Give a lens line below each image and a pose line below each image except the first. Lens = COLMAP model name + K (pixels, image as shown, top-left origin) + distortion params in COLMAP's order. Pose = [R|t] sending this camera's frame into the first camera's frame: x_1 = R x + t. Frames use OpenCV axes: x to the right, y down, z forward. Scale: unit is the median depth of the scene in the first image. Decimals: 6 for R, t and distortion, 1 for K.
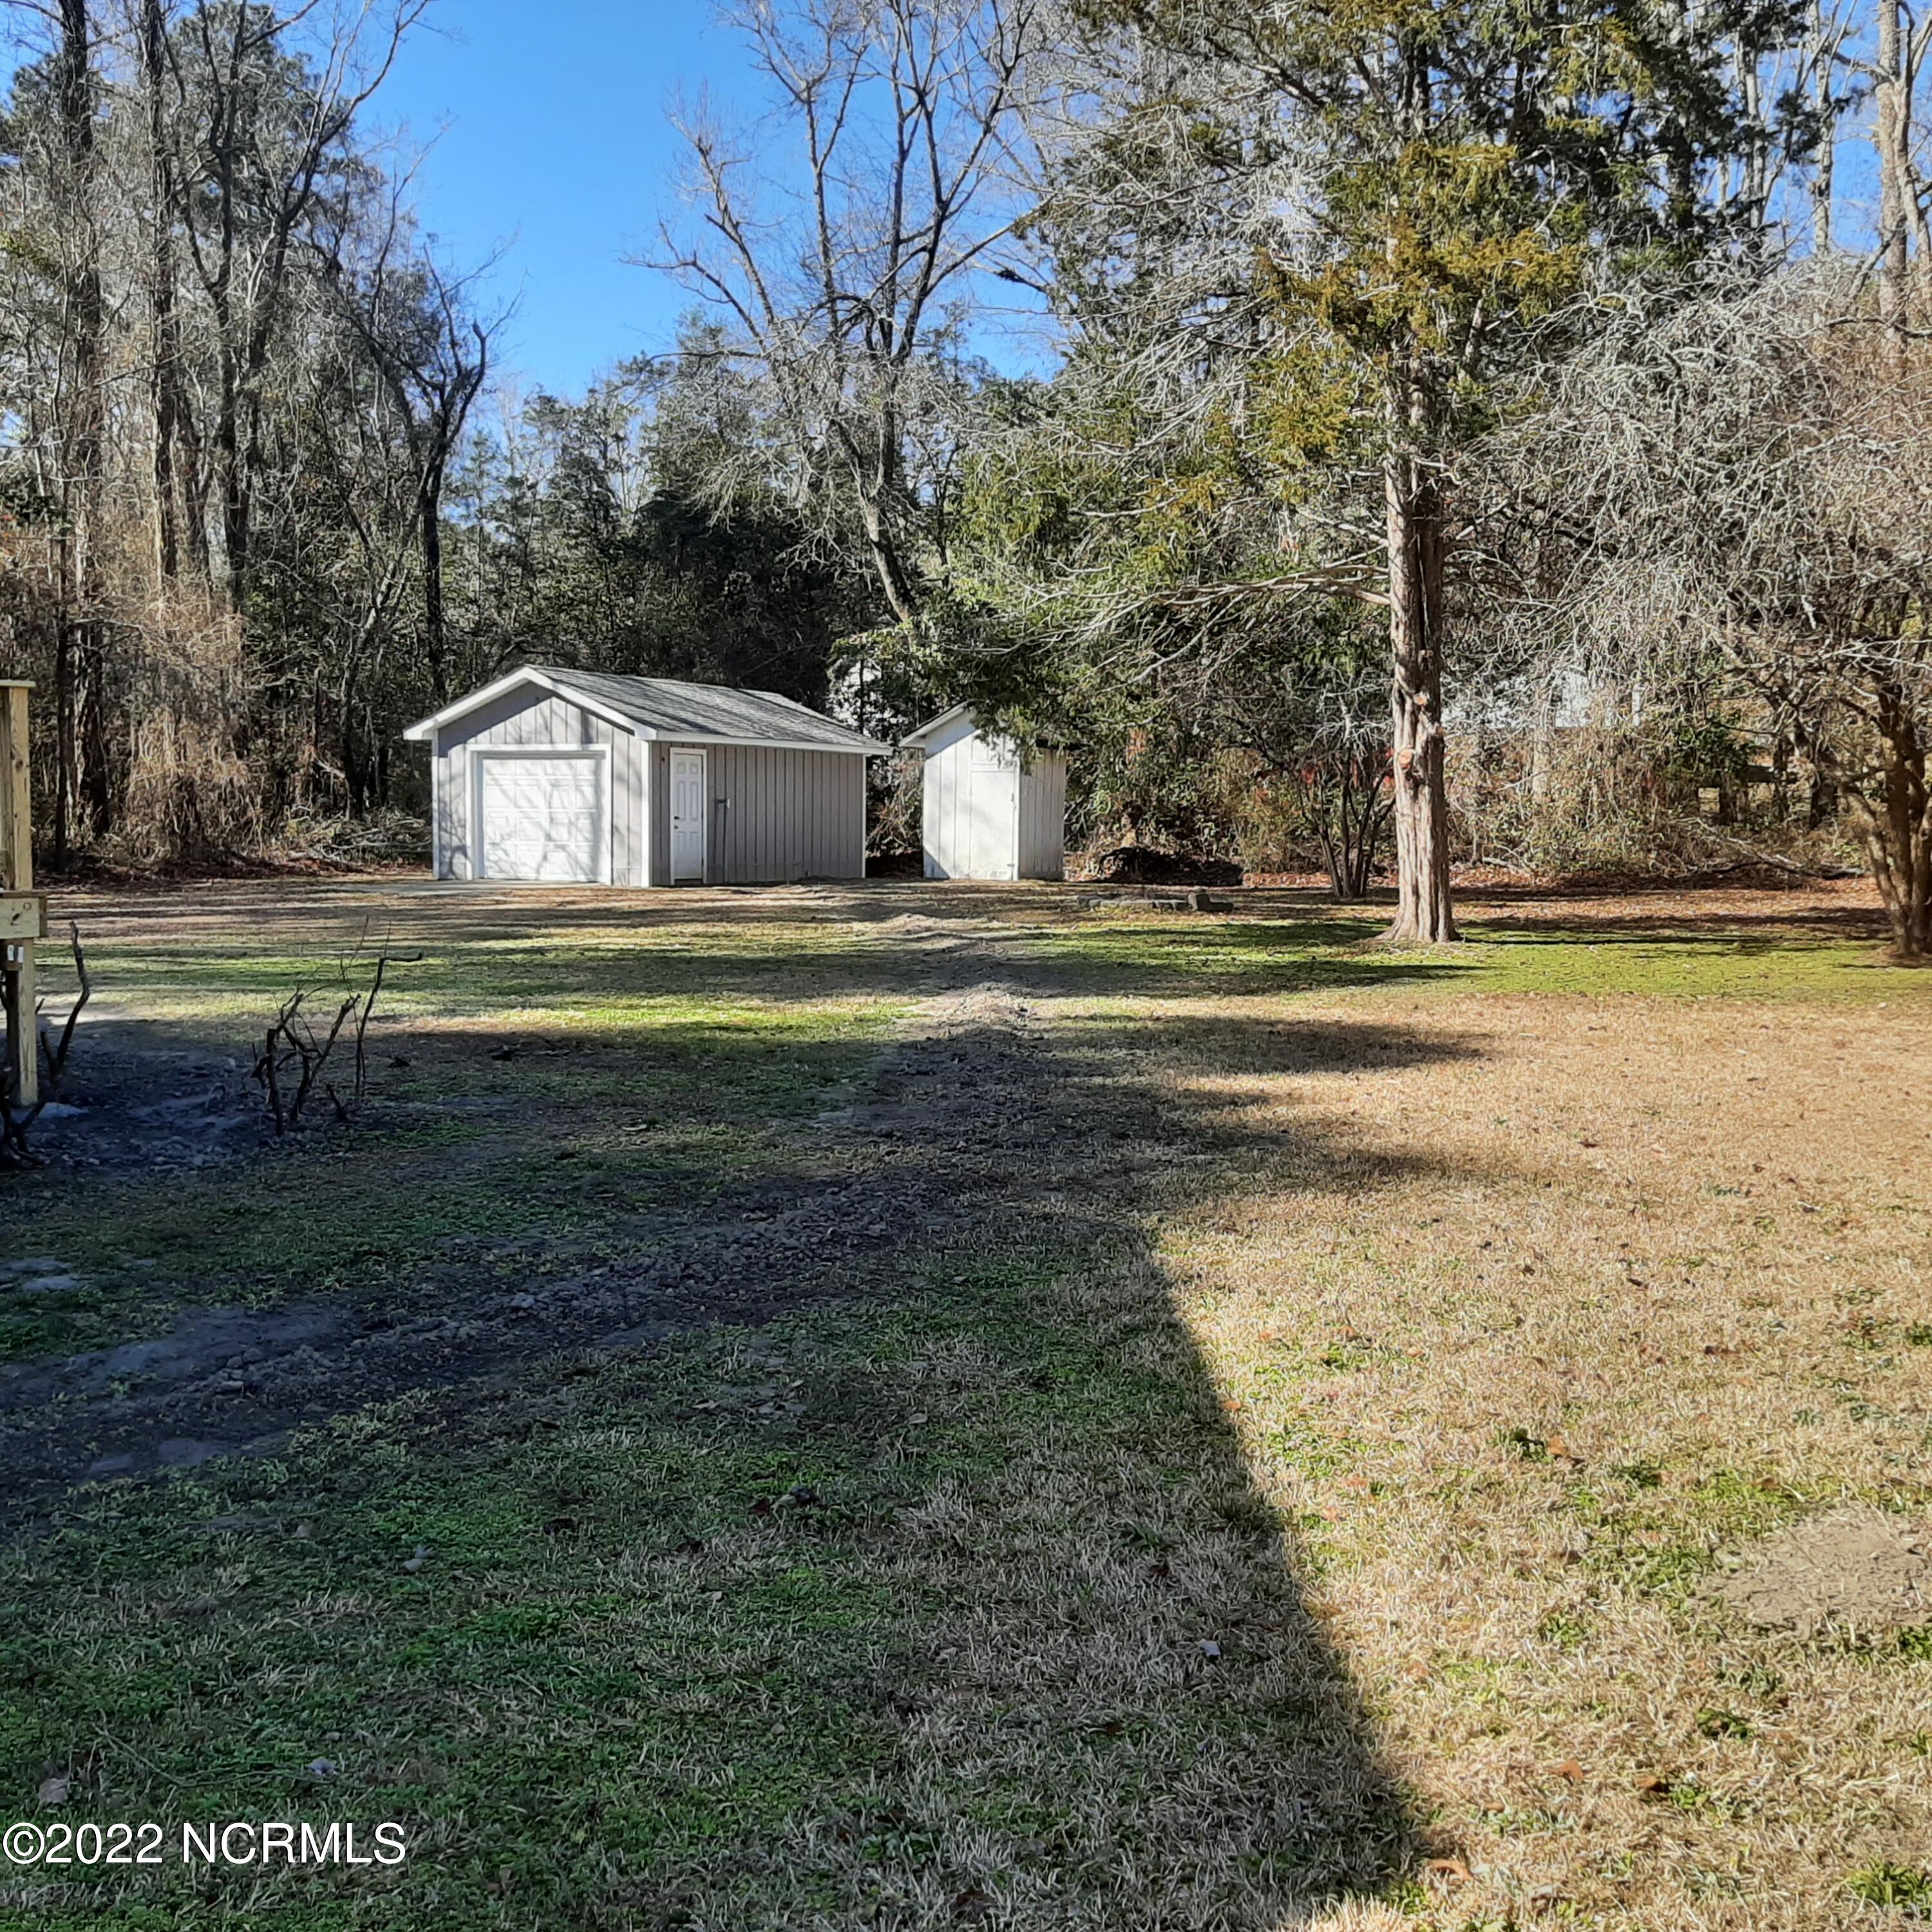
lens RADIAL K [[2036.0, 0, 966.0], [0, 2036.0, 966.0], [0, 0, 1]] dist [0.154776, -0.385637]
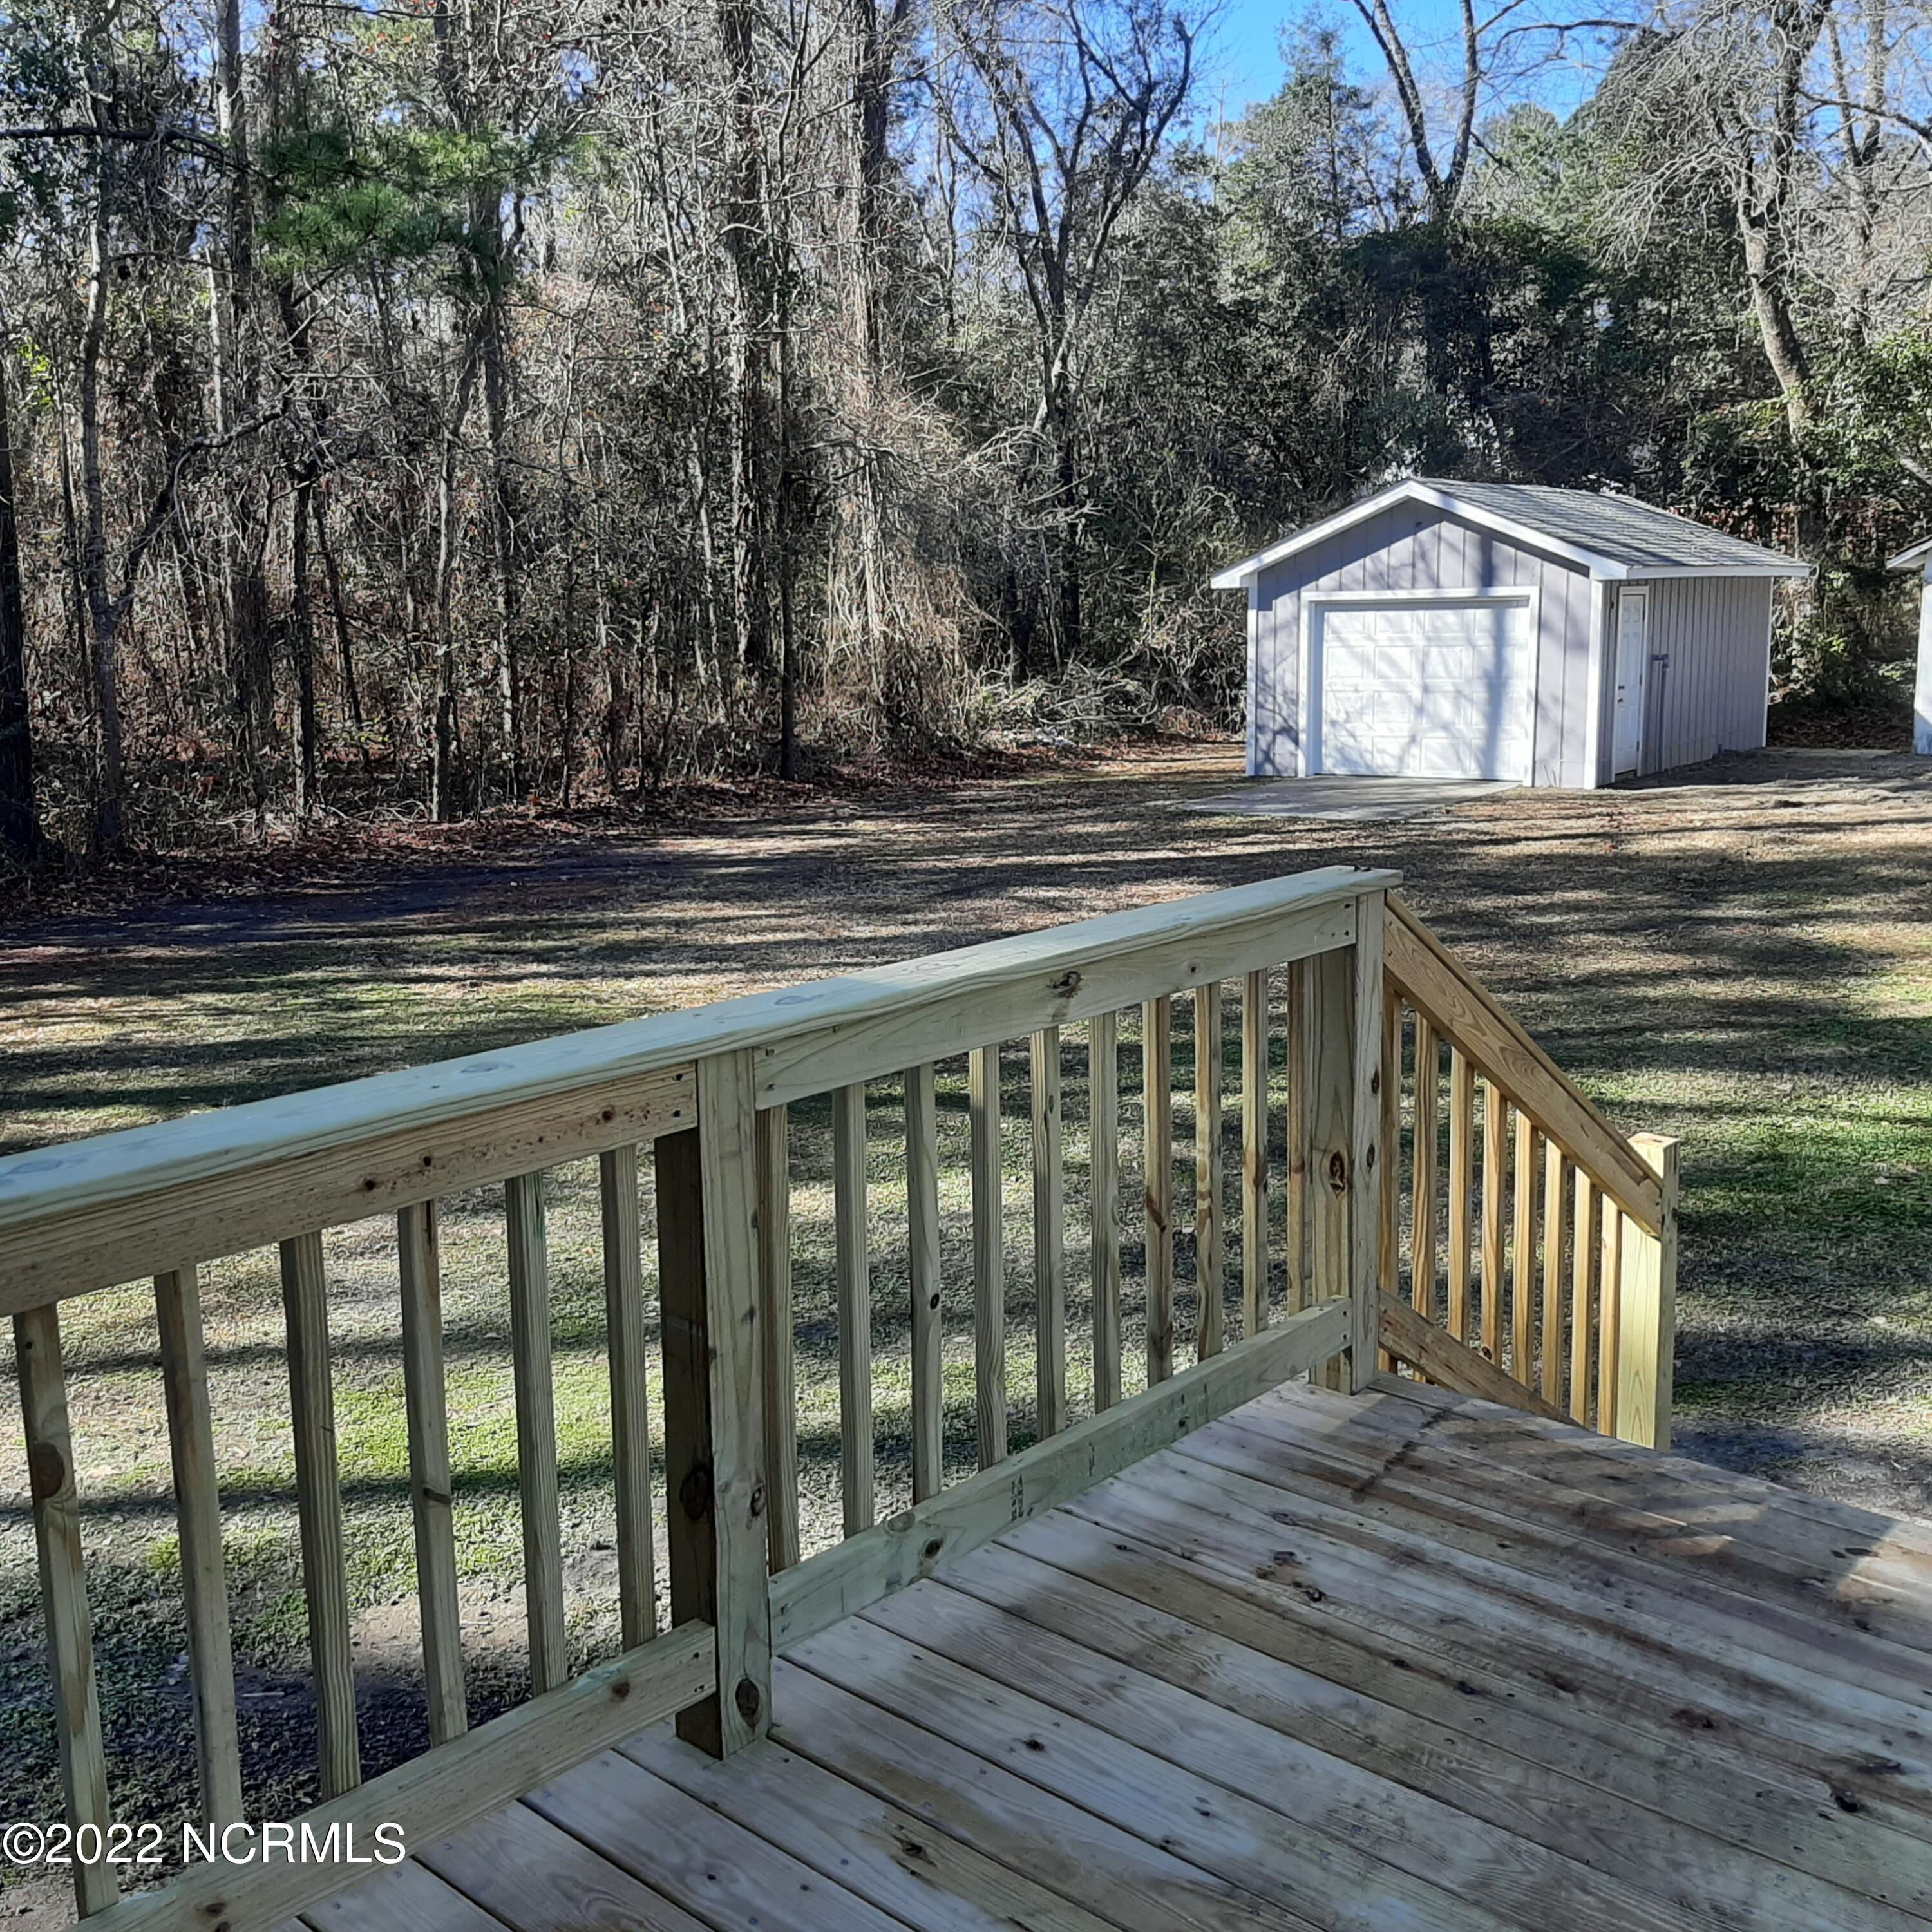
lens RADIAL K [[2036.0, 0, 966.0], [0, 2036.0, 966.0], [0, 0, 1]] dist [0.154776, -0.385637]
pose [[0.988667, -0.003836, -0.150075, -0.252883], [0.018045, 0.995462, 0.093433, -0.047037], [0.149035, -0.095082, 0.984250, 0.262549]]
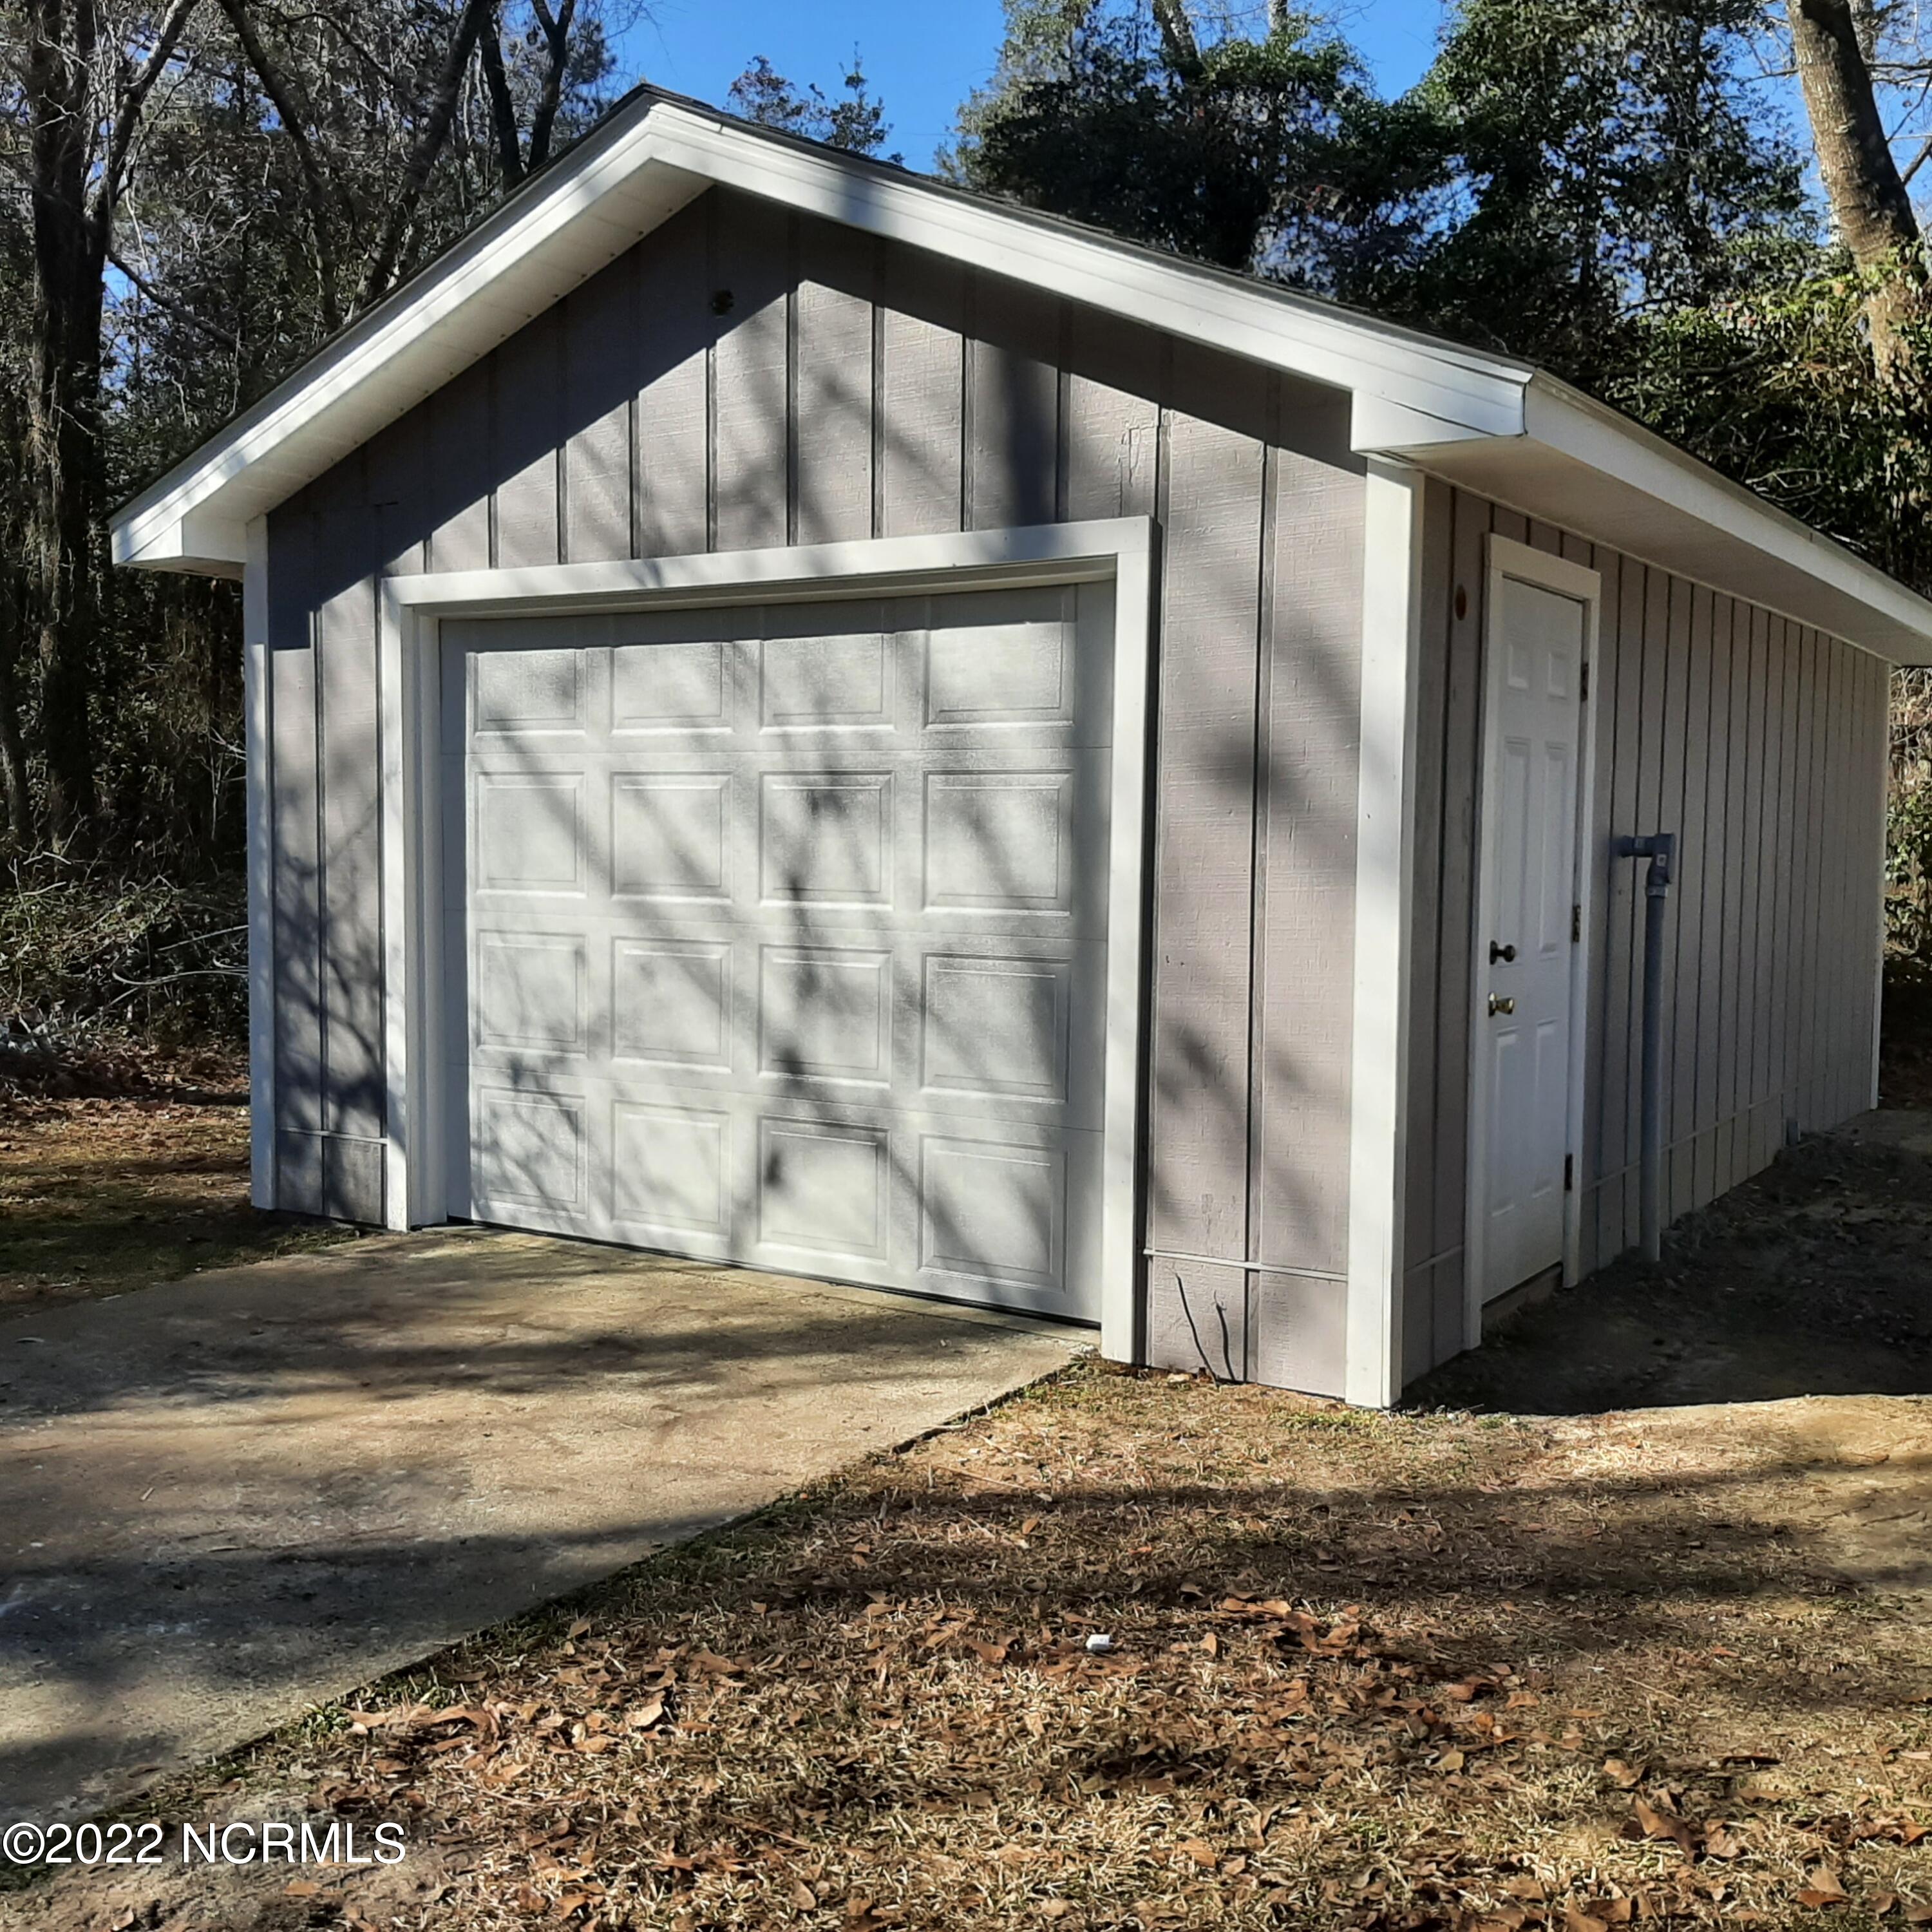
lens RADIAL K [[2036.0, 0, 966.0], [0, 2036.0, 966.0], [0, 0, 1]] dist [0.154776, -0.385637]
pose [[0.994682, 0.005605, -0.102836, -0.166246], [-0.004763, 0.999953, 0.008434, -0.072067], [0.102879, -0.007899, 0.994663, 0.806720]]
